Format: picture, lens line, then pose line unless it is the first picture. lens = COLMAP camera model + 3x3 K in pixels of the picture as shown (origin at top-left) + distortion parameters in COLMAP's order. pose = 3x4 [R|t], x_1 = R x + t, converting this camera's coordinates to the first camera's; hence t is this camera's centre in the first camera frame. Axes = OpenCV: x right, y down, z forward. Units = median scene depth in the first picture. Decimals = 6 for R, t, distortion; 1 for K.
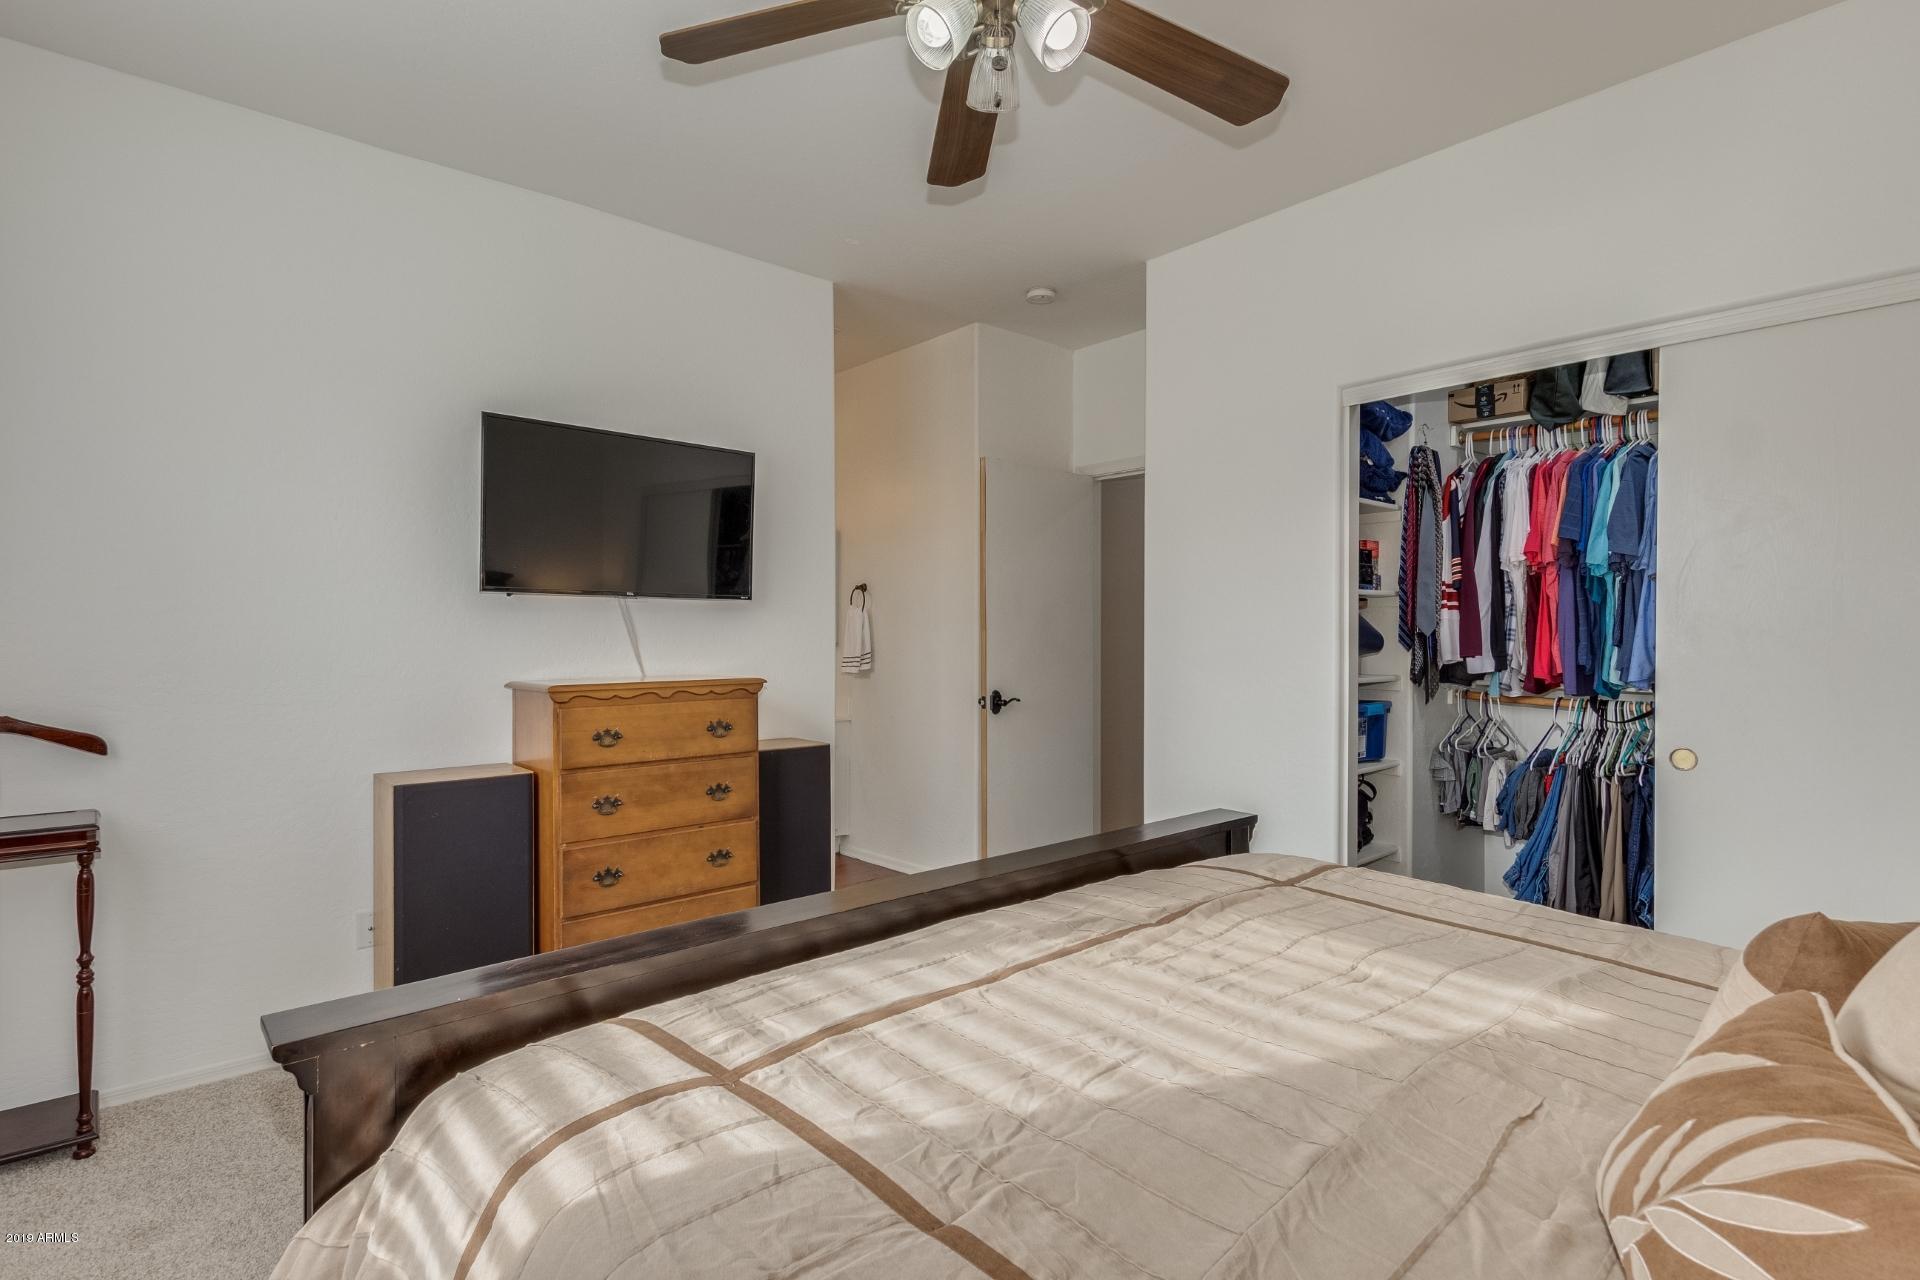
lens RADIAL K [[922.3, 0, 947.2], [0, 922.3, 640.2], [0, 0, 1]] dist [-0.000374, -0.000173]
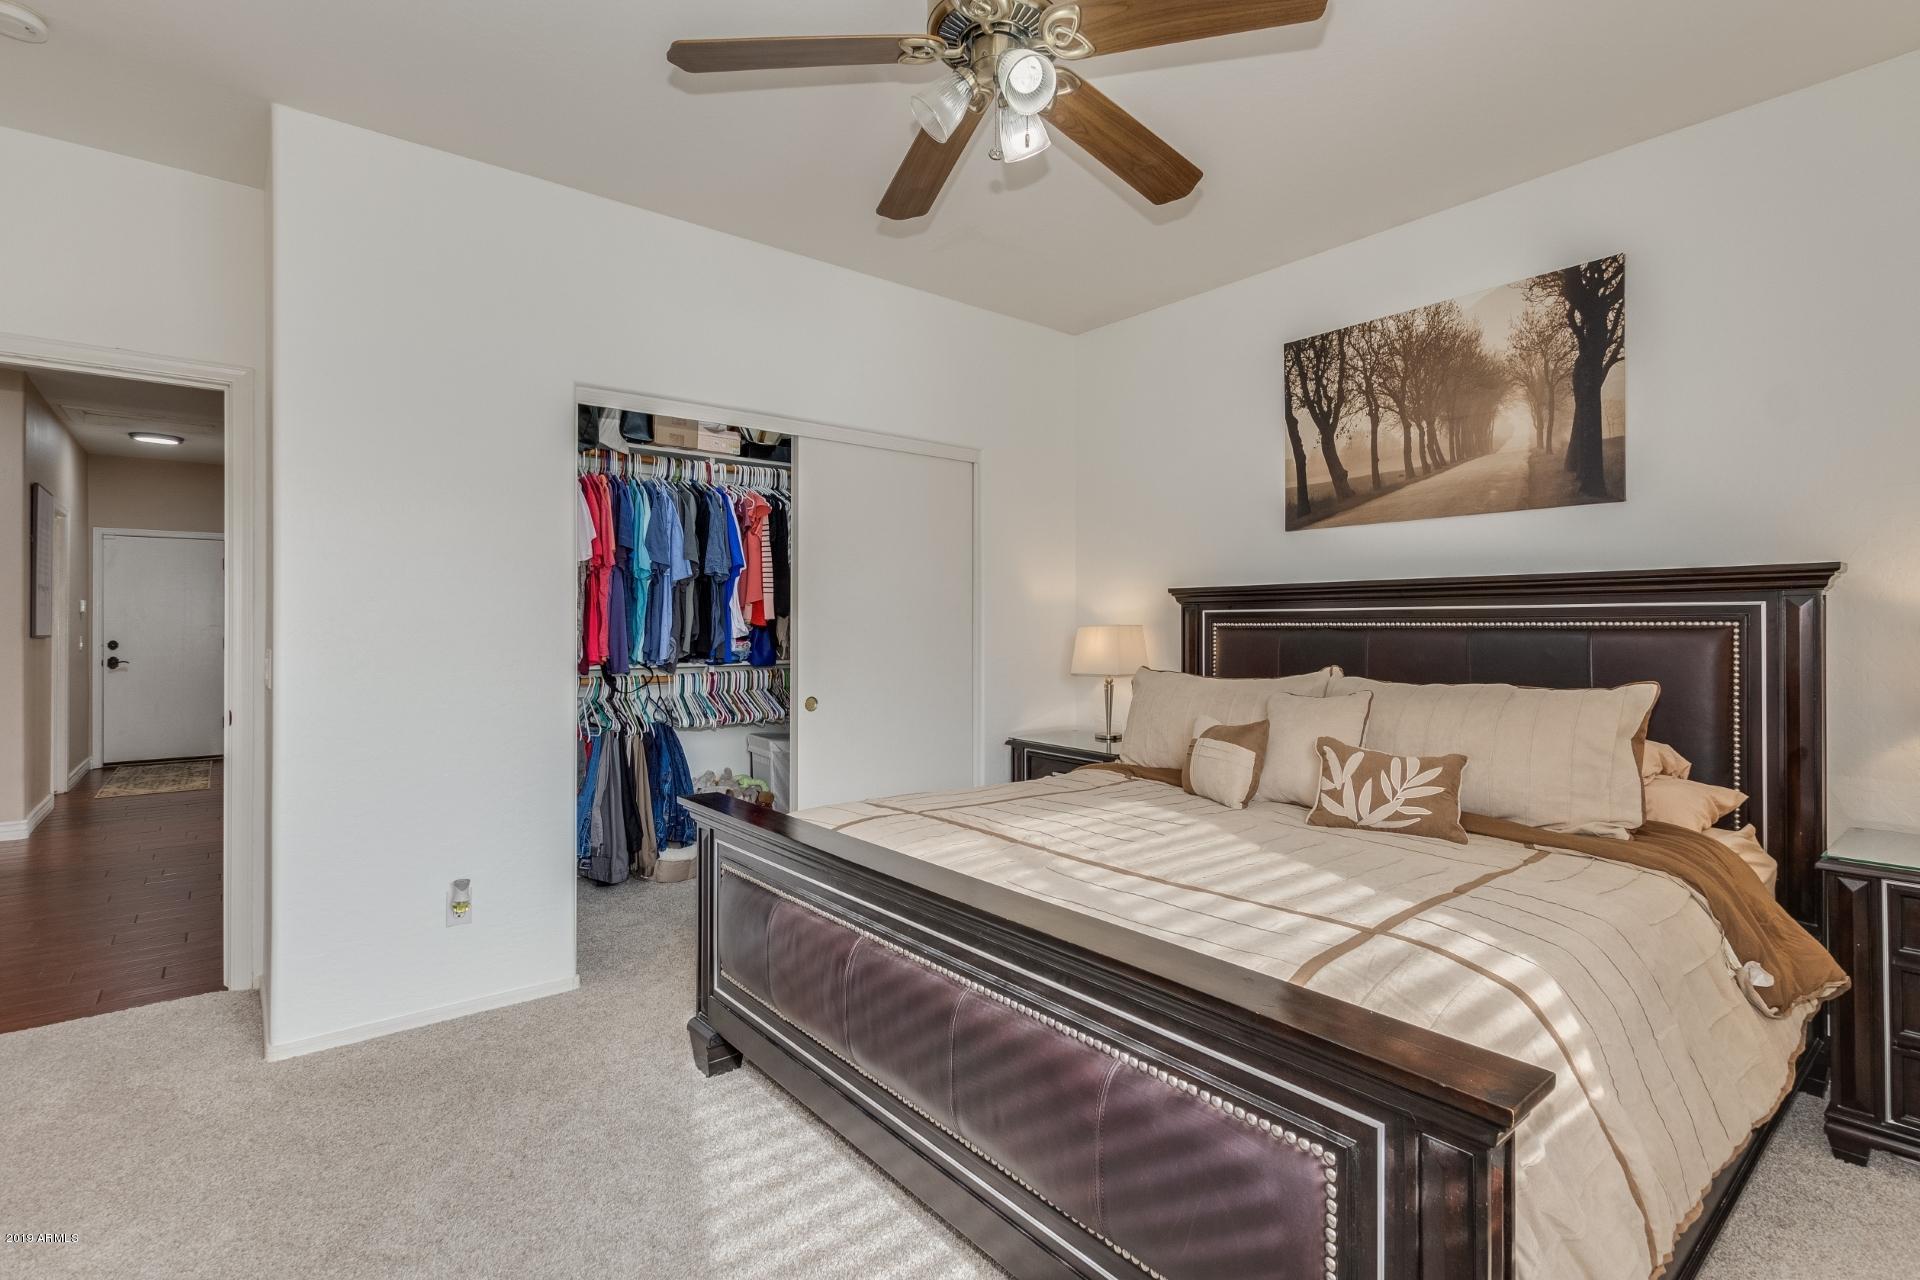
lens RADIAL K [[922.3, 0, 947.2], [0, 922.3, 640.2], [0, 0, 1]] dist [-0.000374, -0.000173]
pose [[0.045325, -0.019376, 0.998784, -0.548123], [0.006826, 0.999795, 0.019086, -0.006443], [-0.998949, 0.005953, 0.045448, 0.511129]]
